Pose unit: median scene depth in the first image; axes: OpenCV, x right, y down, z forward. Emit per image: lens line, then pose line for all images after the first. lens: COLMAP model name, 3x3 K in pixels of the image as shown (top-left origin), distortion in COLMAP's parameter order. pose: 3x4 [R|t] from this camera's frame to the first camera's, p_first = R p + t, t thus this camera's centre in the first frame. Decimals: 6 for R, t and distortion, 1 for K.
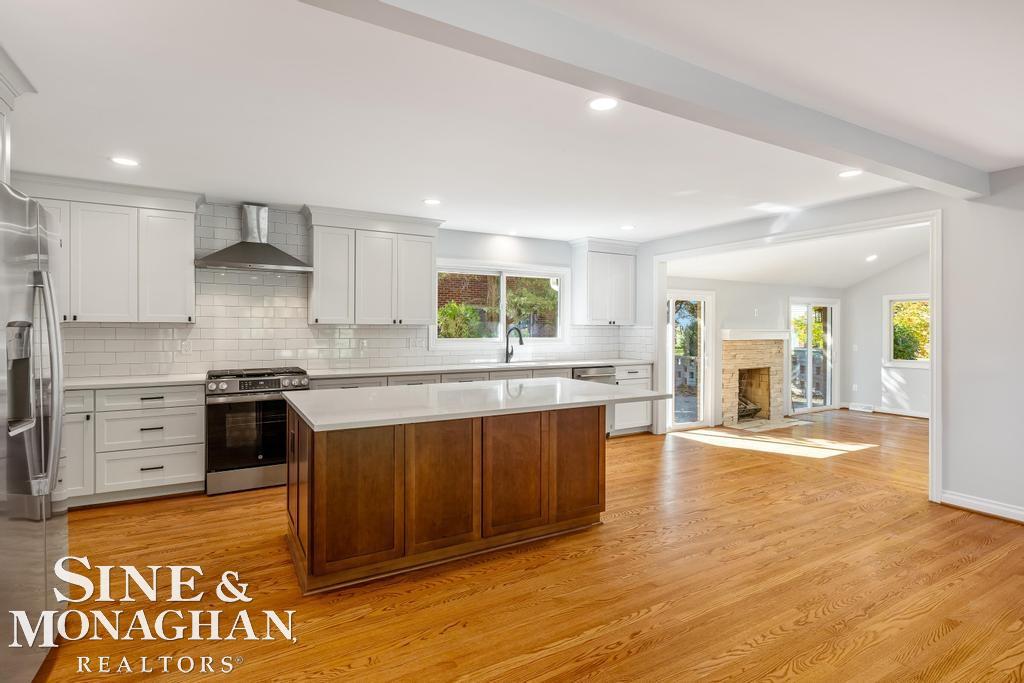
lens RADIAL K [[504.0, 0, 509.4], [0, 504.0, 337.0], [0, 0, 1]] dist [-0.004021, -0.001064]
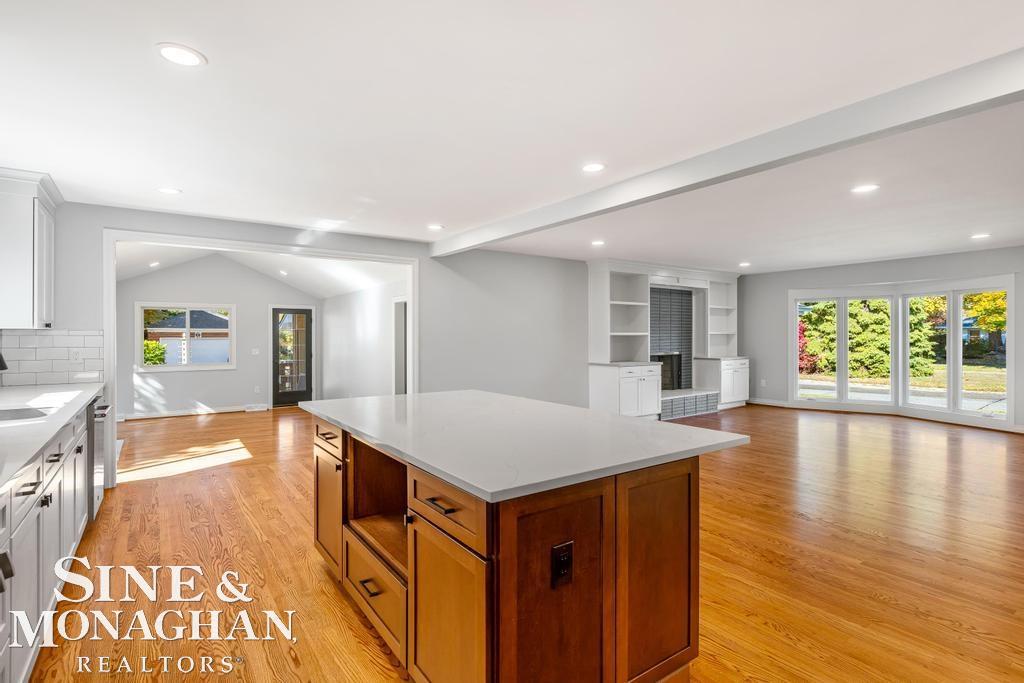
lens RADIAL K [[504.0, 0, 510.7], [0, 504.0, 339.6], [0, 0, 1]] dist [-0.004021, -0.001064]
pose [[-0.093459, -0.005992, 0.995605, -0.680785], [0.017678, 0.999814, 0.007677, -0.004080], [-0.995466, 0.018318, -0.093336, 0.752887]]
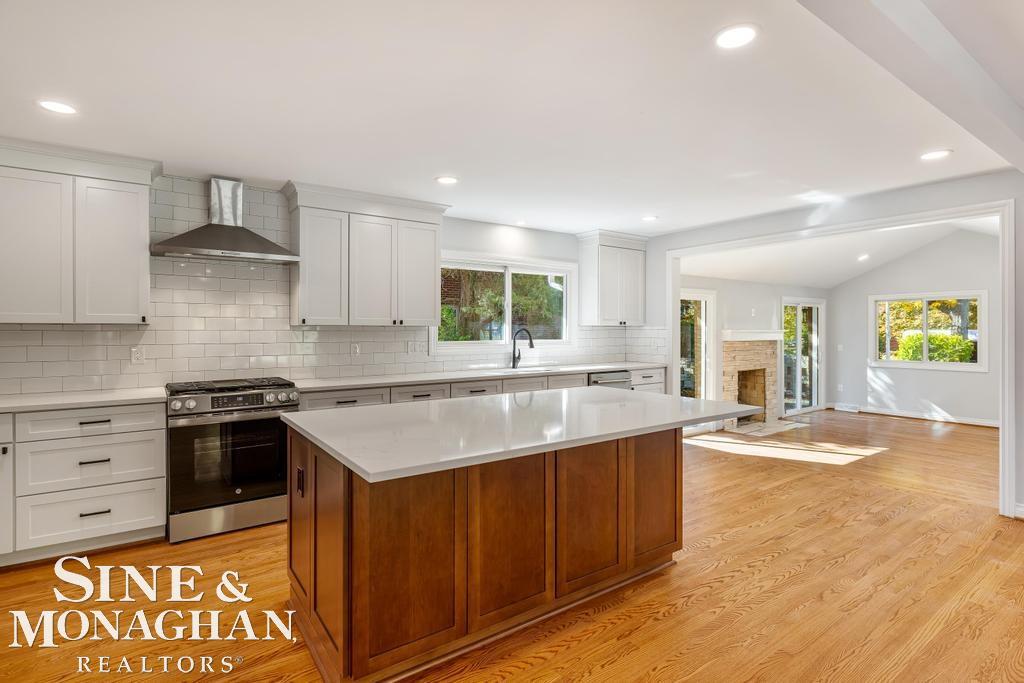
lens RADIAL K [[504.0, 0, 510.7], [0, 504.0, 336.5], [0, 0, 1]] dist [-0.004021, -0.001064]
pose [[0.995503, -0.004839, 0.094604, -0.129965], [0.005174, 0.999981, -0.003299, -0.002949], [-0.094586, 0.003774, 0.995510, 0.151730]]
